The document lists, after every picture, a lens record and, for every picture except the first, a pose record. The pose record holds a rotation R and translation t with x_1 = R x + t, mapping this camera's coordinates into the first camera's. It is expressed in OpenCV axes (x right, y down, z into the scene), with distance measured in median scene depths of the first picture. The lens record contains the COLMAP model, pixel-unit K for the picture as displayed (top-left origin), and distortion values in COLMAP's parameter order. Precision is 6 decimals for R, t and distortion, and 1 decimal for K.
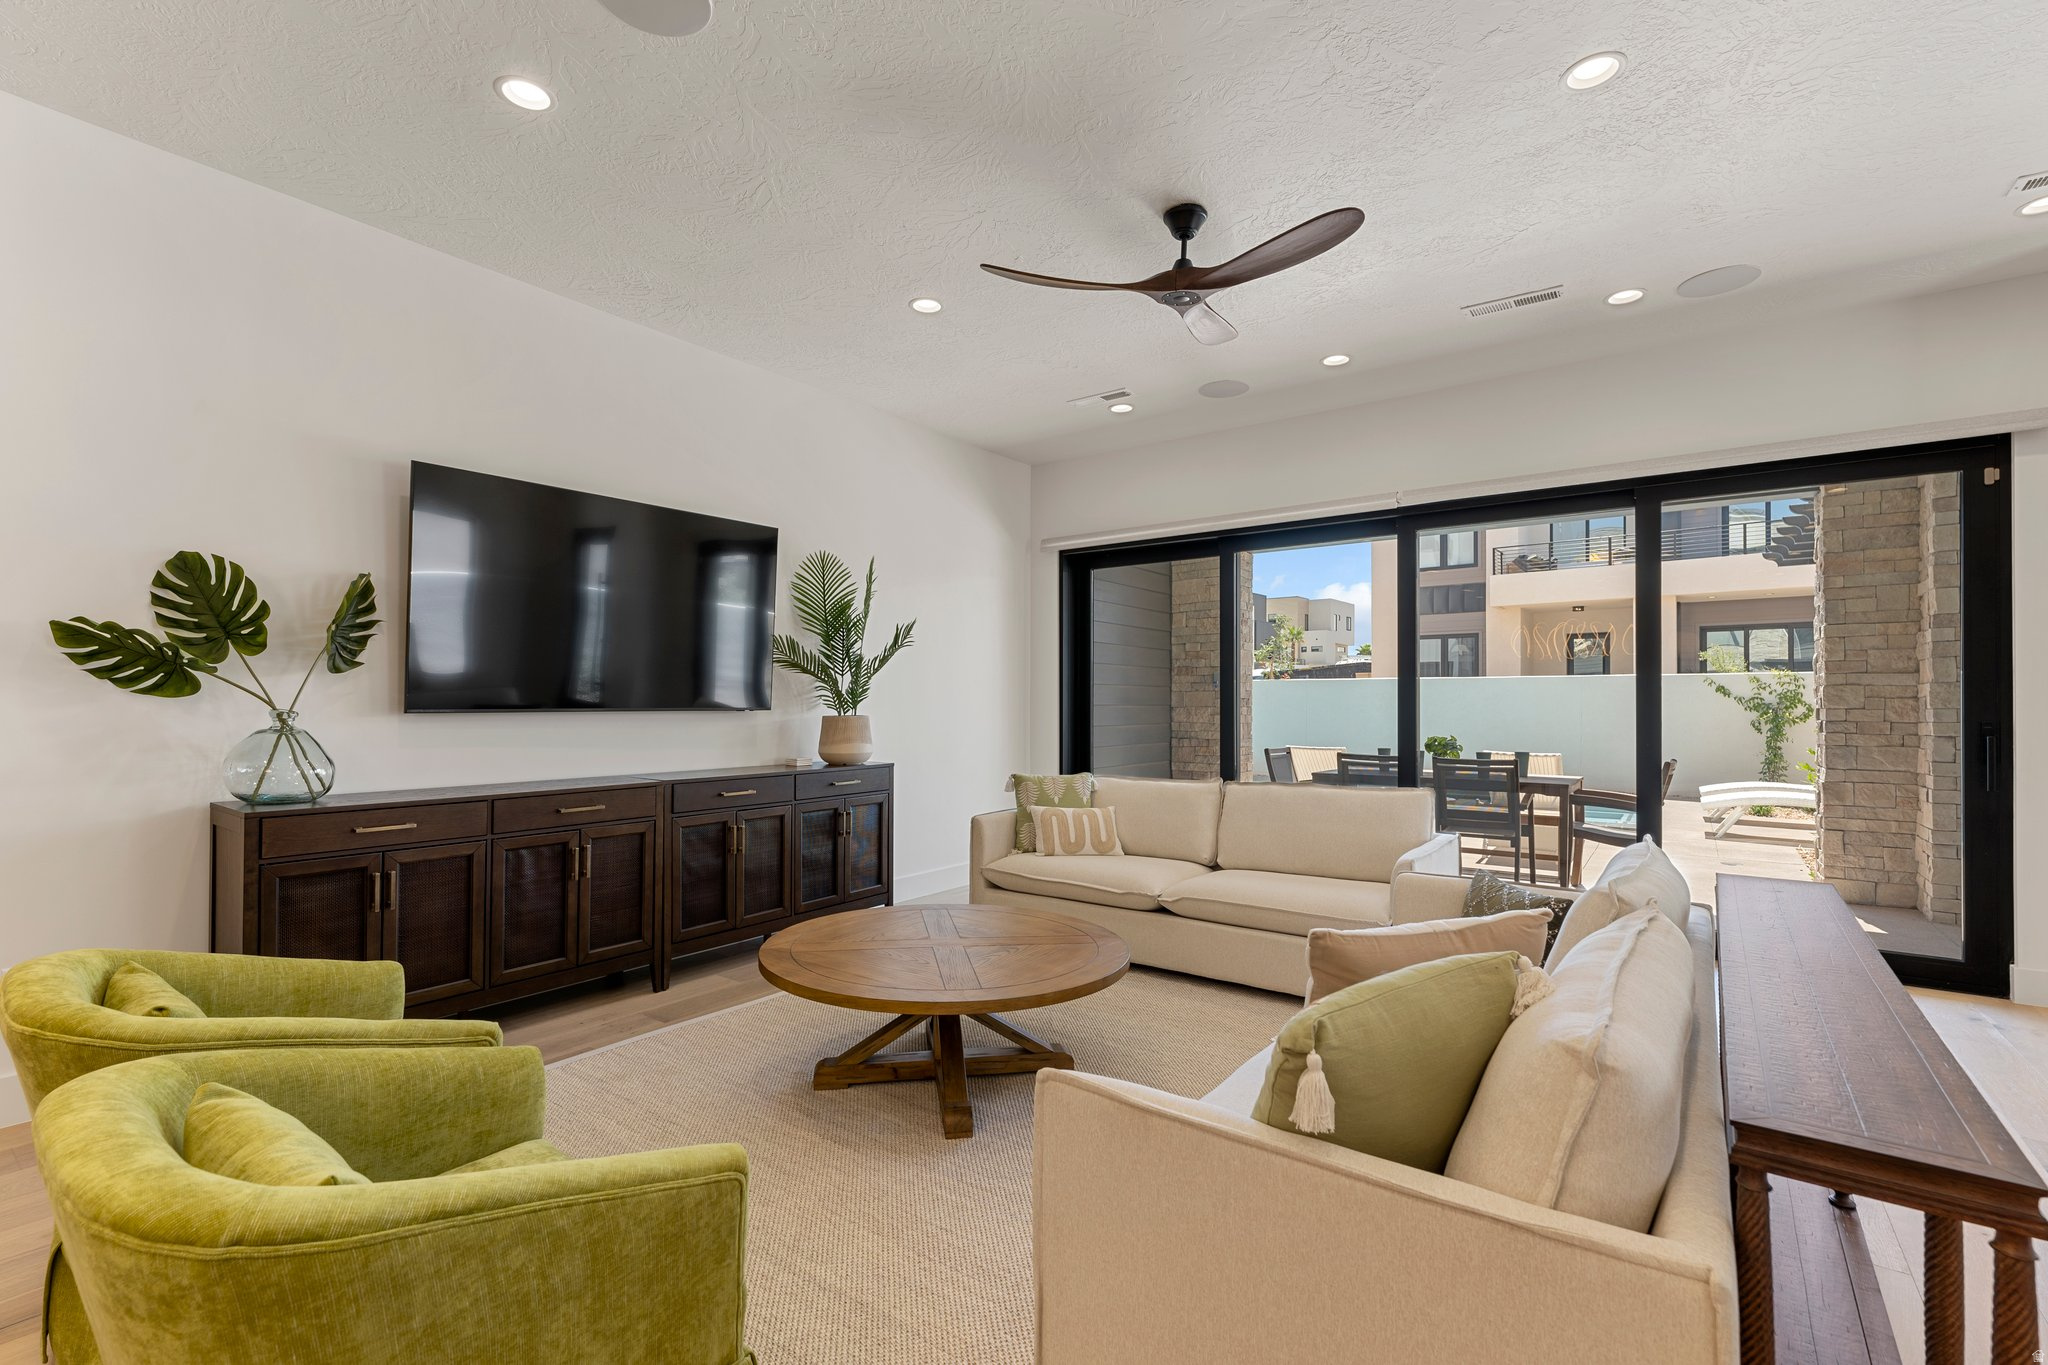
lens RADIAL K [[887.3, 0, 1021.1], [0, 887.3, 693.2], [0, 0, 1]] dist [0.001396, 0.000219]
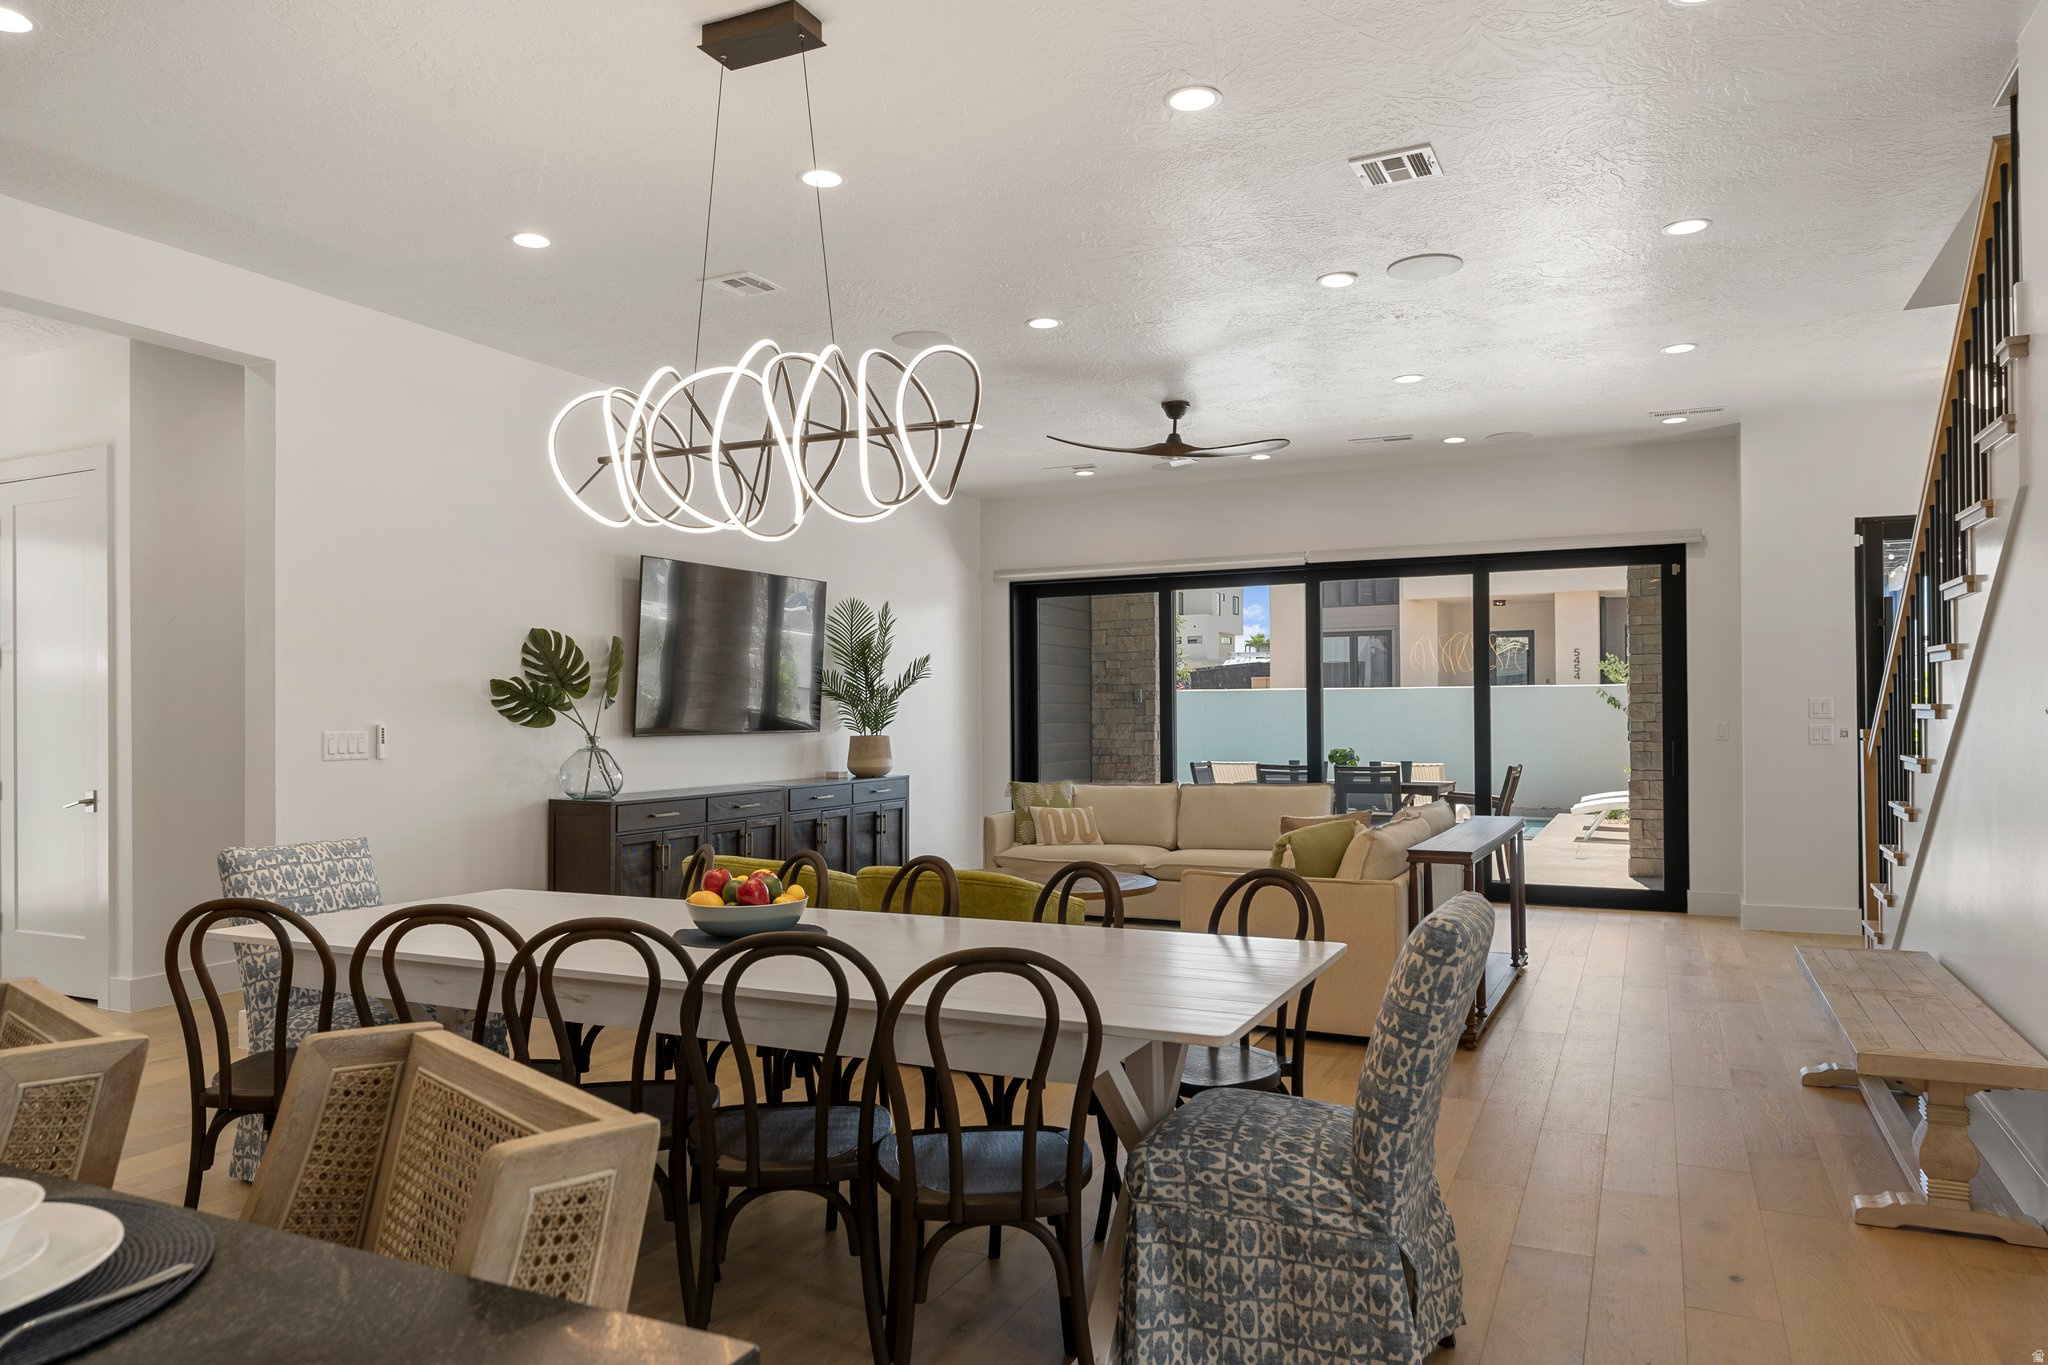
lens RADIAL K [[1295.2, 0, 1024.0], [0, 1295.2, 682.5], [0, 0, 1]] dist [0.028610, 0.000005]
pose [[0.981461, -0.002975, 0.191638, -0.350608], [0.005731, 0.999888, -0.013830, -0.022042], [-0.191575, 0.014672, 0.981368, -0.794700]]
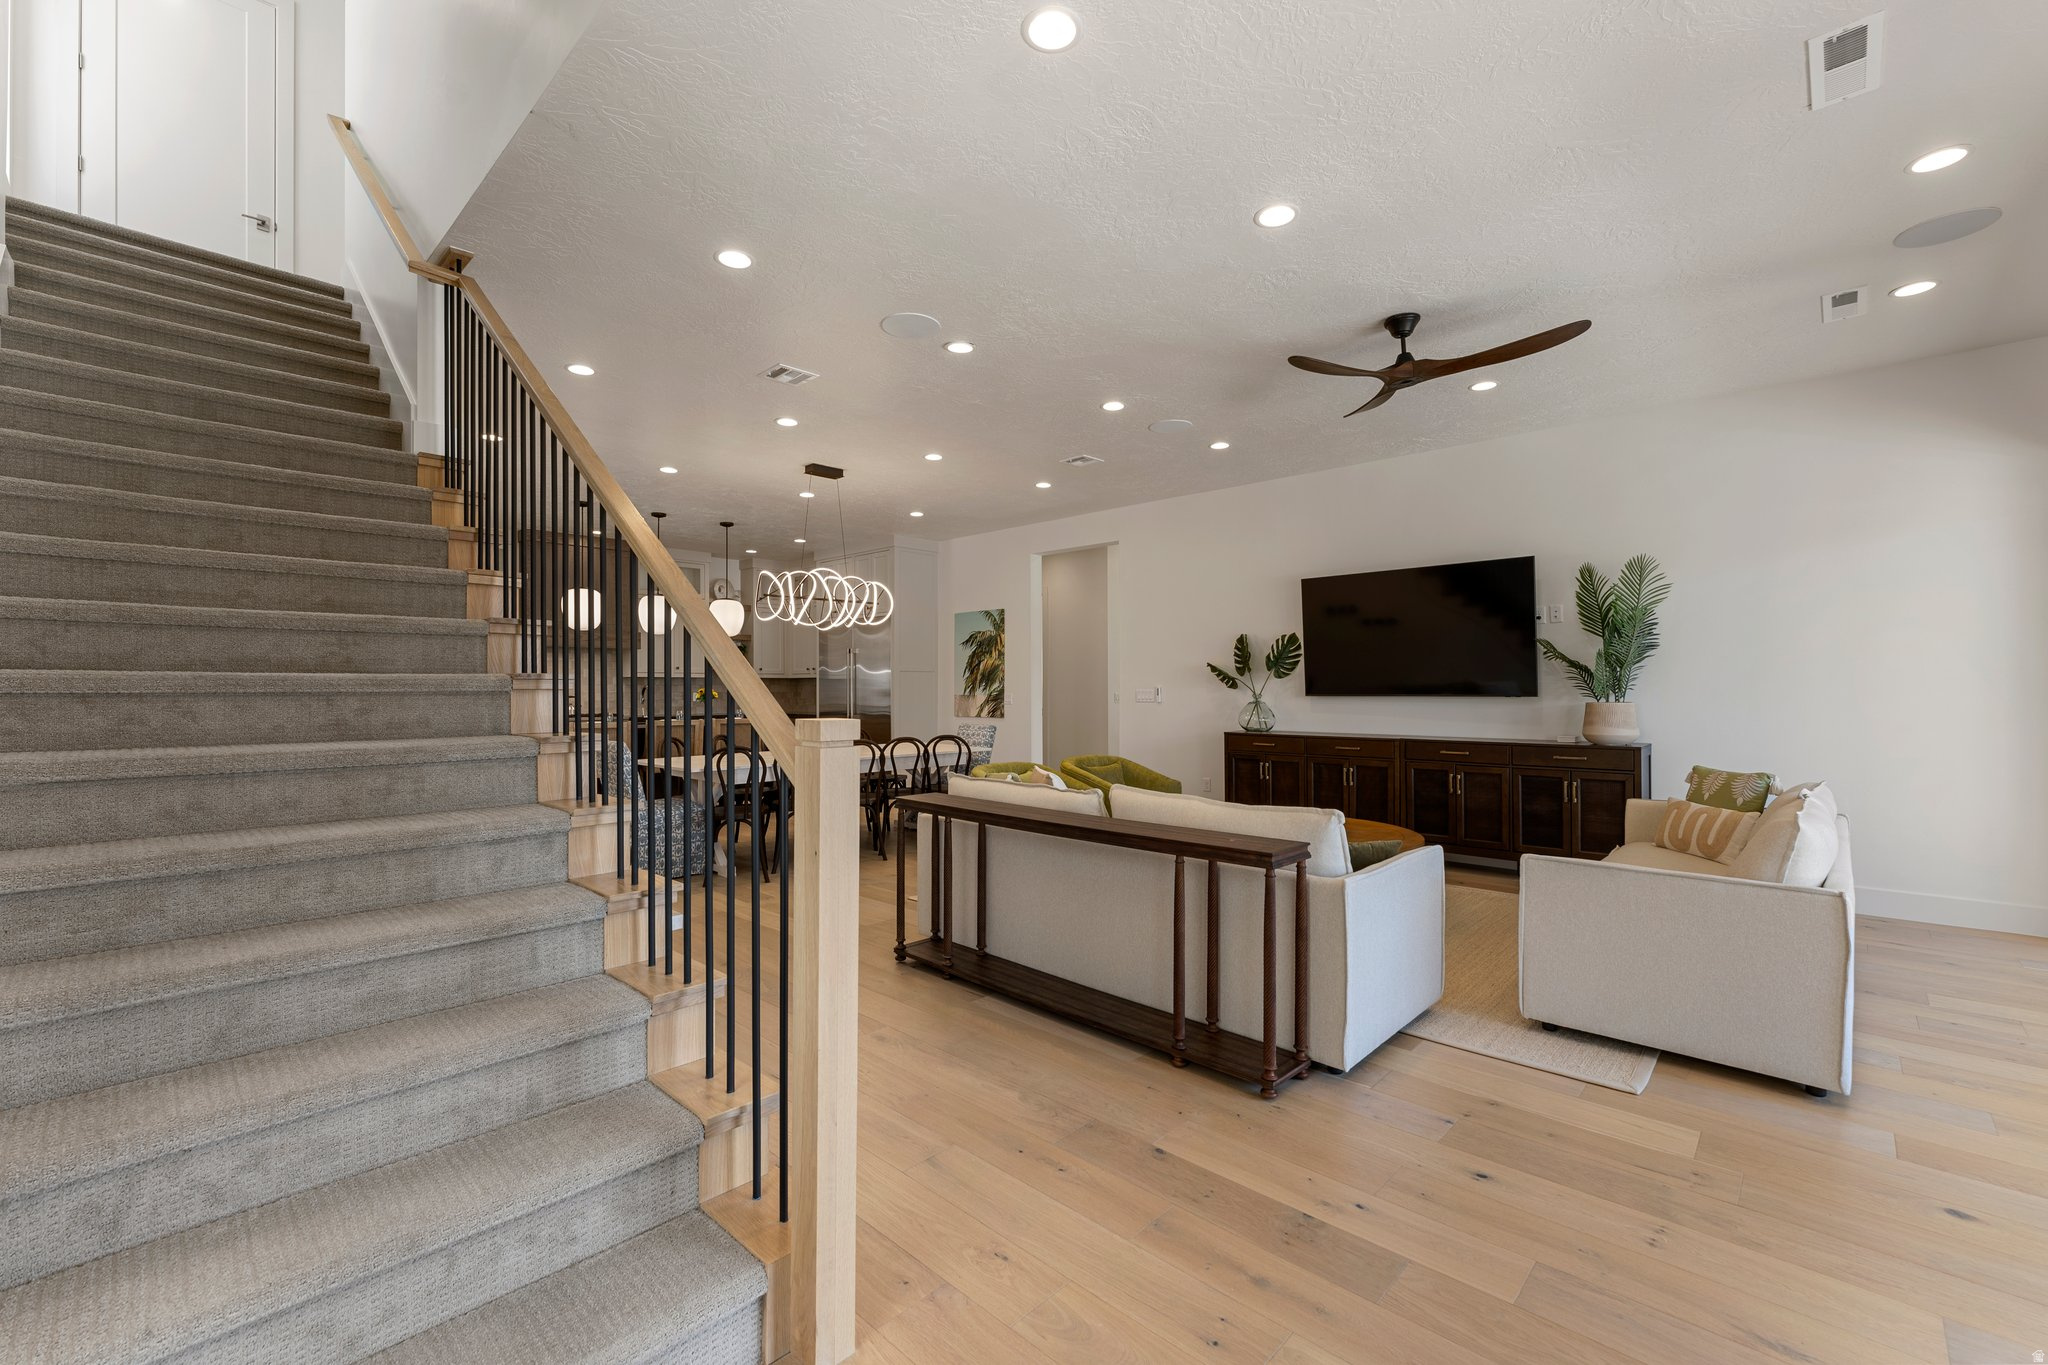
lens RADIAL K [[858.7, 0, 1024.0], [0, 858.7, 682.5], [0, 0, 1]] dist [-0.003025, -0.000011]
pose [[-0.117264, -0.008837, -0.993061, 1.056097], [0.012530, 0.999868, -0.010377, 0.001732], [0.993022, -0.013660, -0.117138, 0.410398]]
